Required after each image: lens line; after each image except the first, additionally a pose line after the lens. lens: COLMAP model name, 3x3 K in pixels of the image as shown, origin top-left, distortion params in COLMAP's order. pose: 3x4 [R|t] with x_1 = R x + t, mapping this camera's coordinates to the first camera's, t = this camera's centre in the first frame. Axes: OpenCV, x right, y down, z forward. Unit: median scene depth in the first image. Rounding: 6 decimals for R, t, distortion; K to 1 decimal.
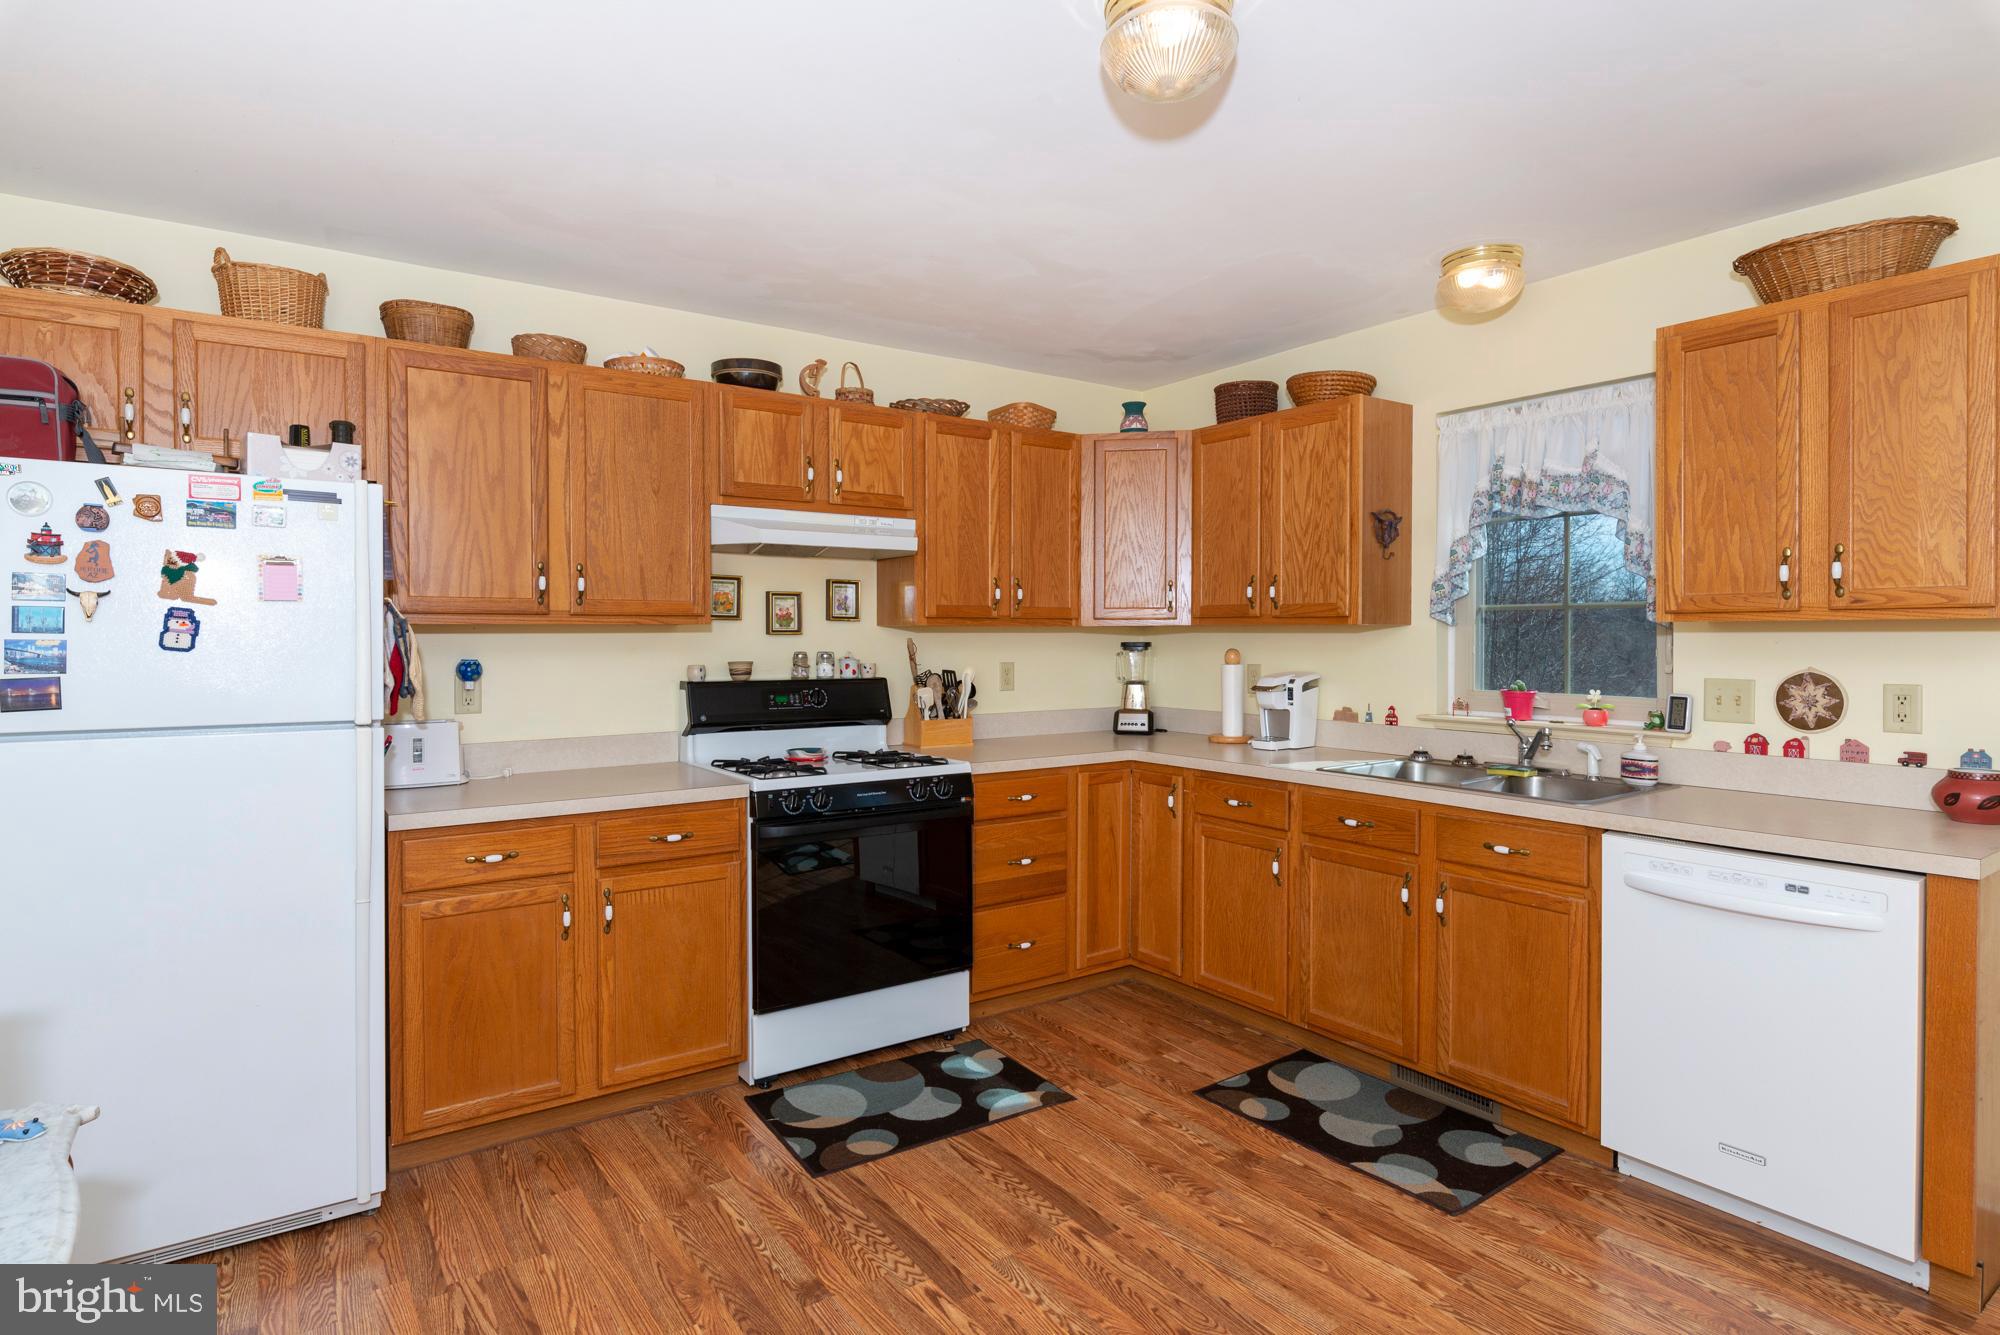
lens RADIAL K [[1051.8, 0, 987.4], [0, 1051.8, 653.7], [0, 0, 1]] dist [-0.003124, 0.000162]
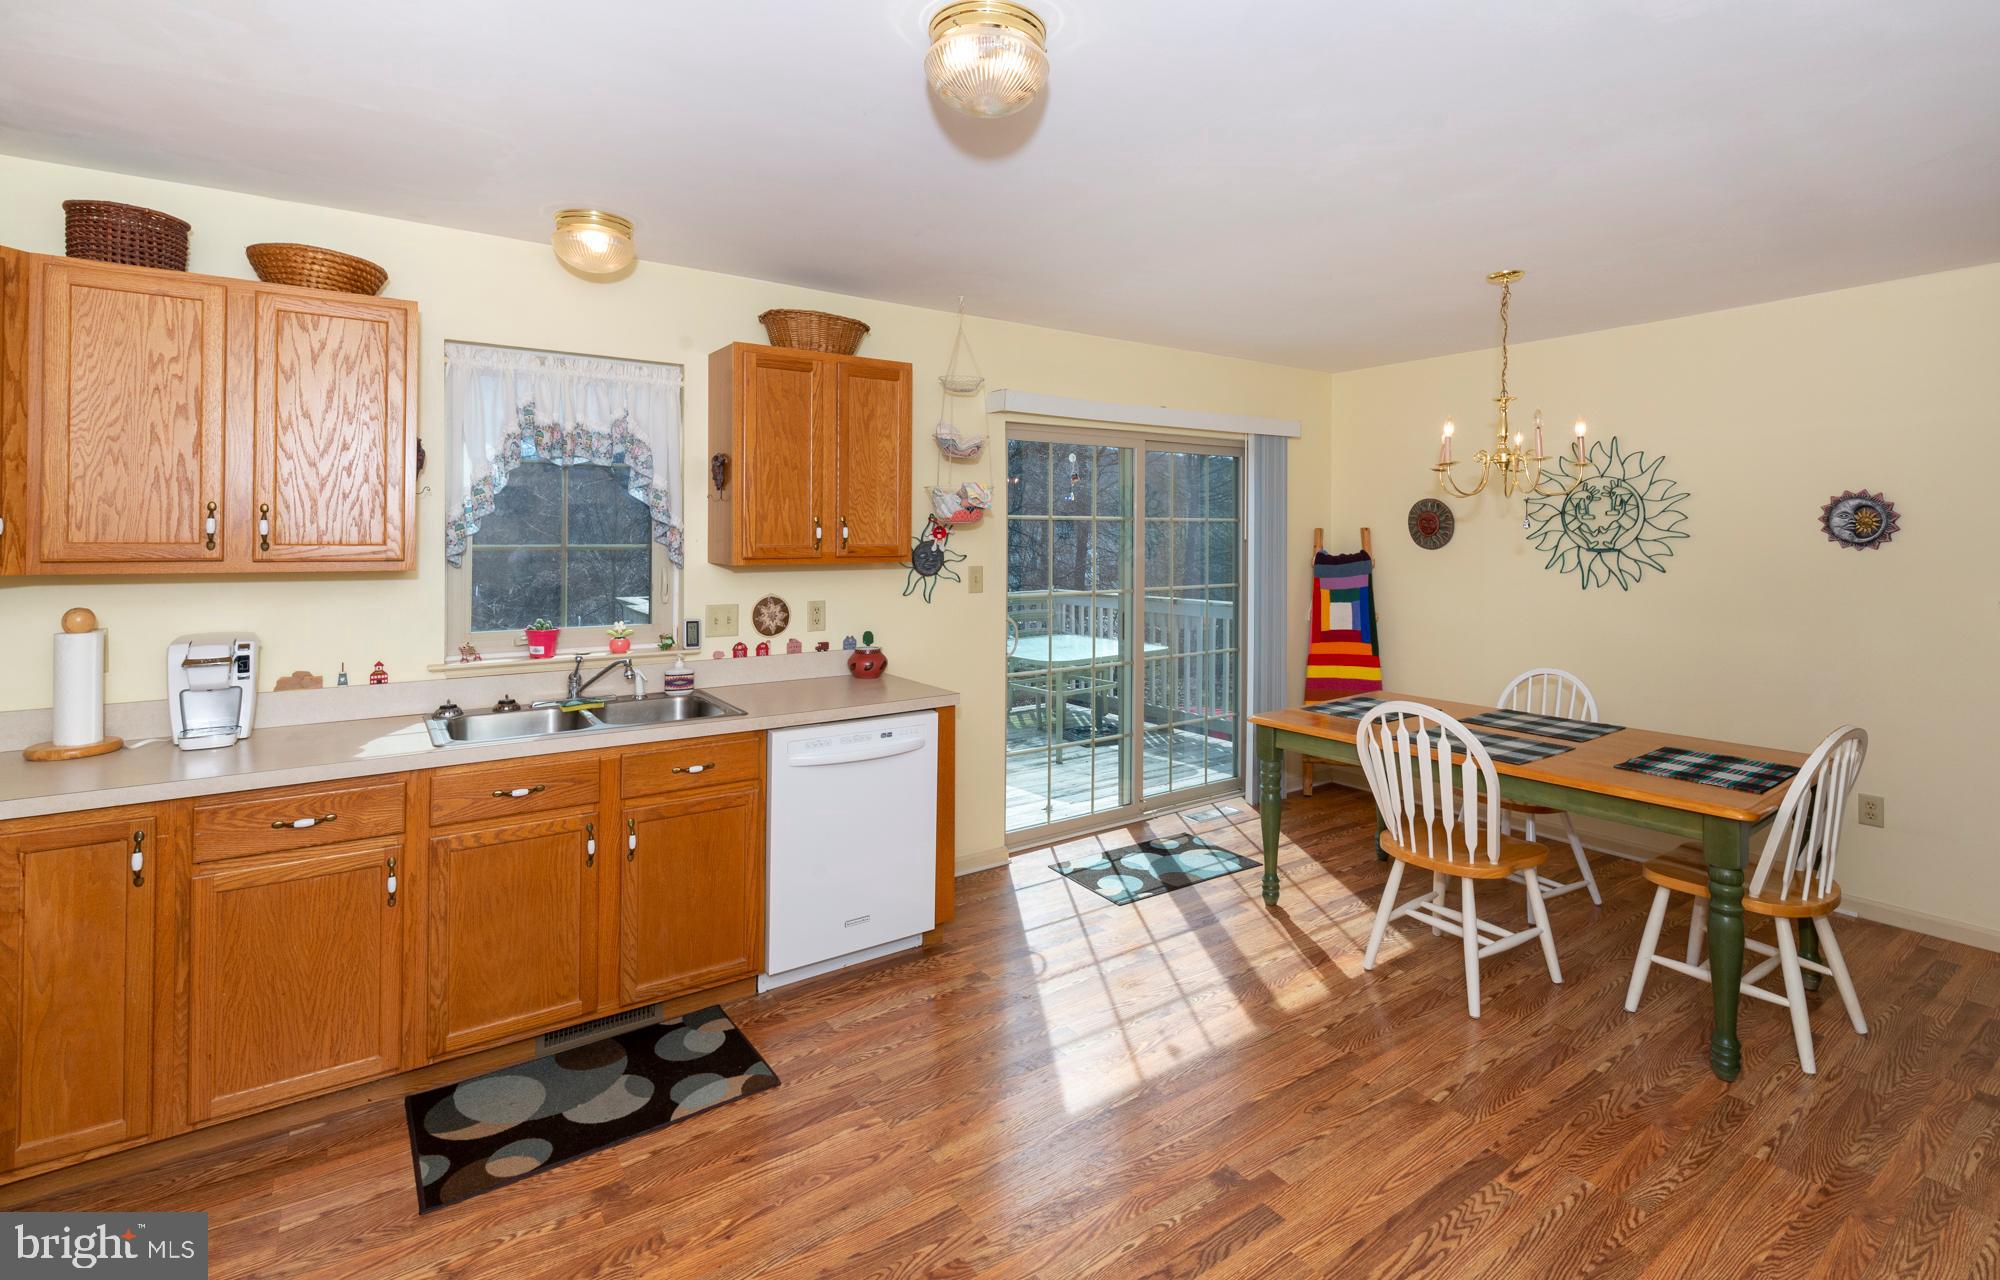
lens RADIAL K [[931.3, 0, 1035.6], [0, 931.3, 536.2], [0, 0, 1]] dist [-0.000664, -0.000365]
pose [[-0.017877, 0.002112, 0.999838, -0.493620], [0.015263, 0.999882, -0.001839, -0.054715], [-0.999724, 0.015227, -0.017907, 0.604239]]
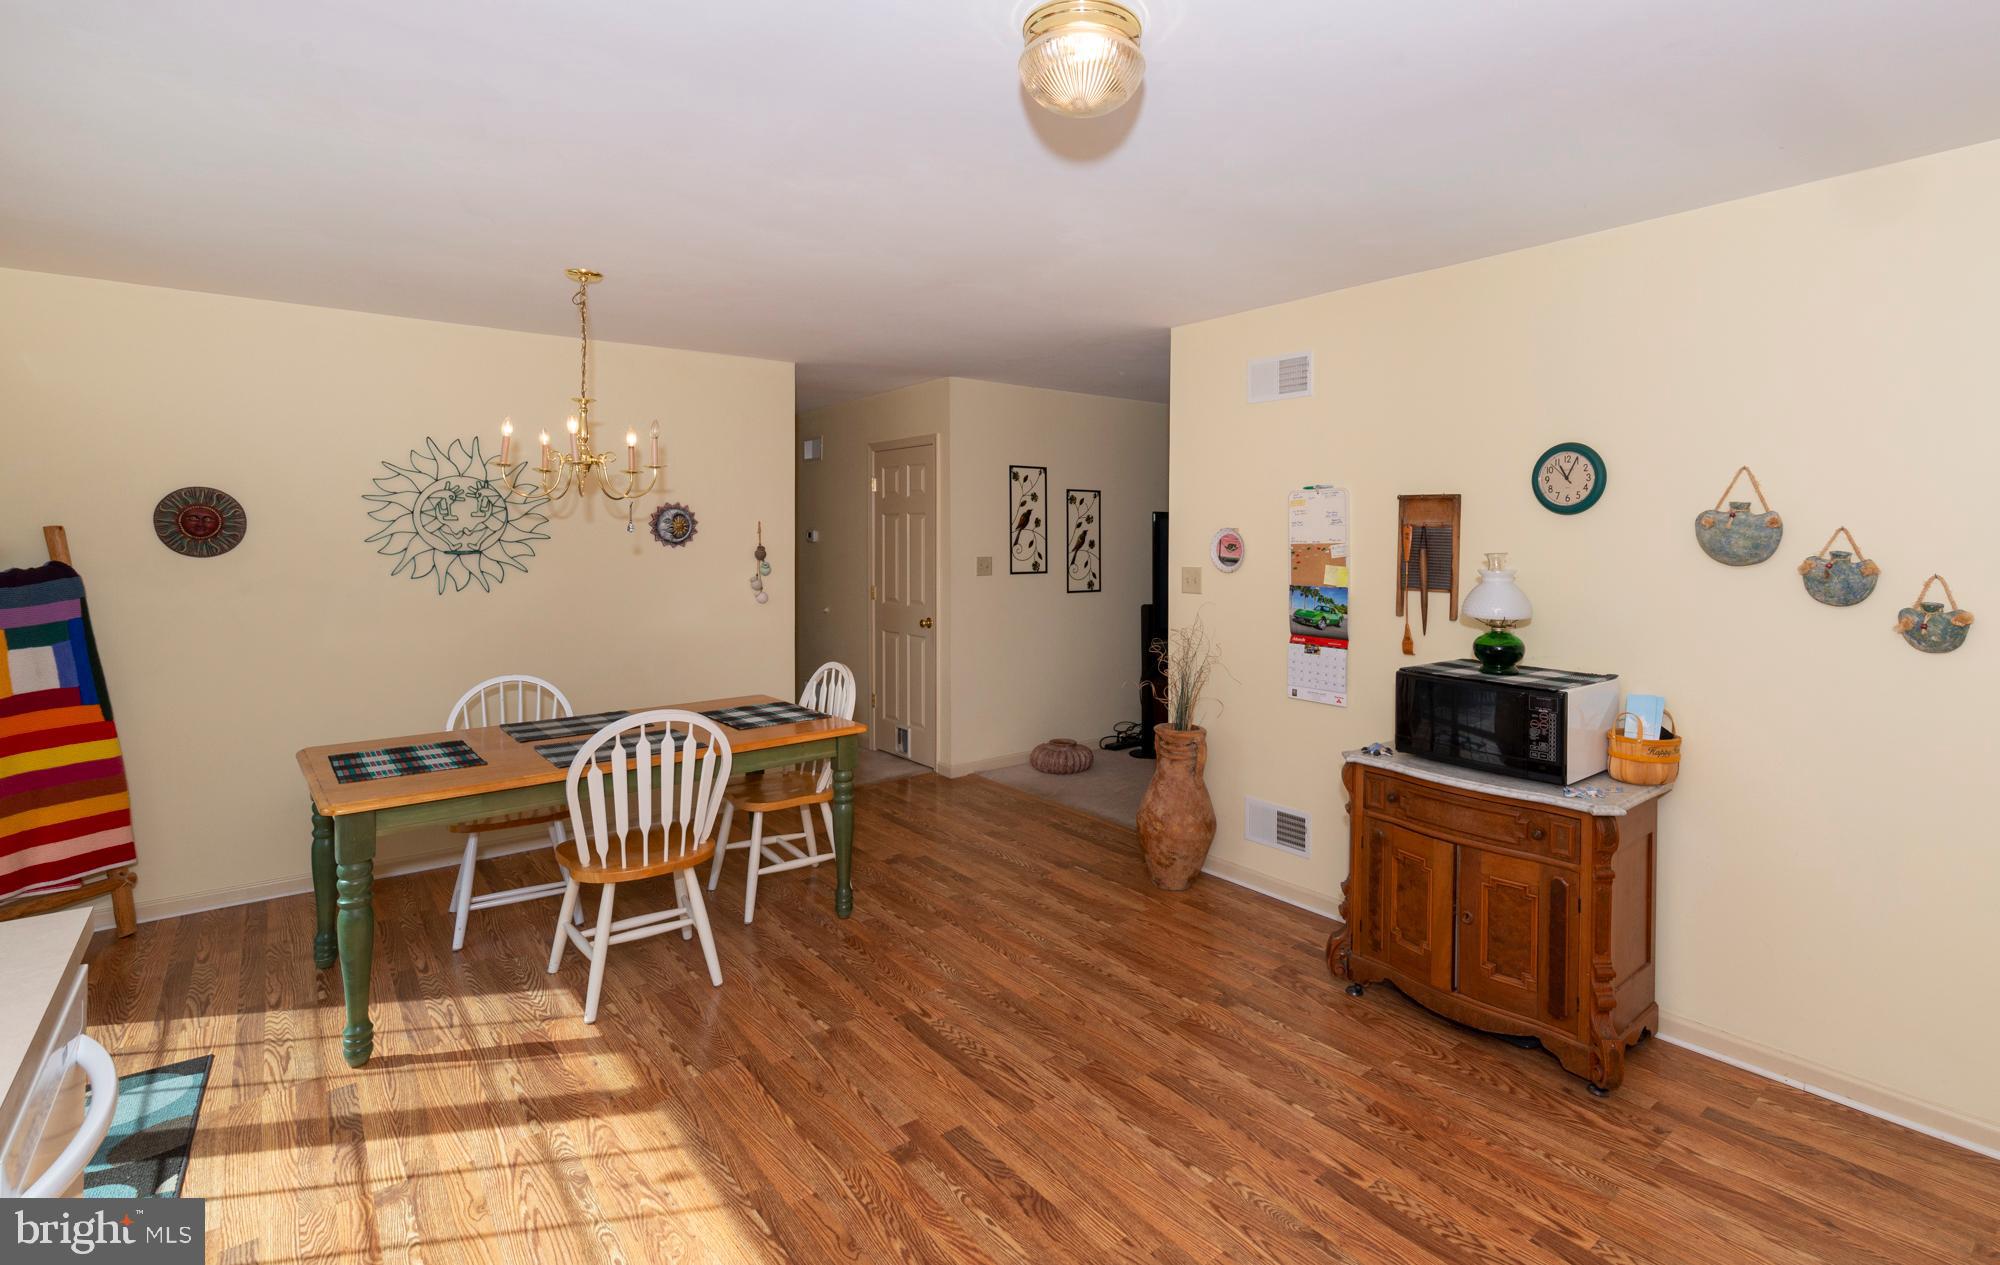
lens RADIAL K [[951.5, 0, 1081.8], [0, 951.5, 547.6], [0, 0, 1]] dist [0.001124, -0.000119]
pose [[-0.995407, 0.004718, -0.095618, 0.164003], [0.001667, 0.999488, 0.031957, -0.074207], [0.095720, 0.031651, -0.994905, 1.228829]]
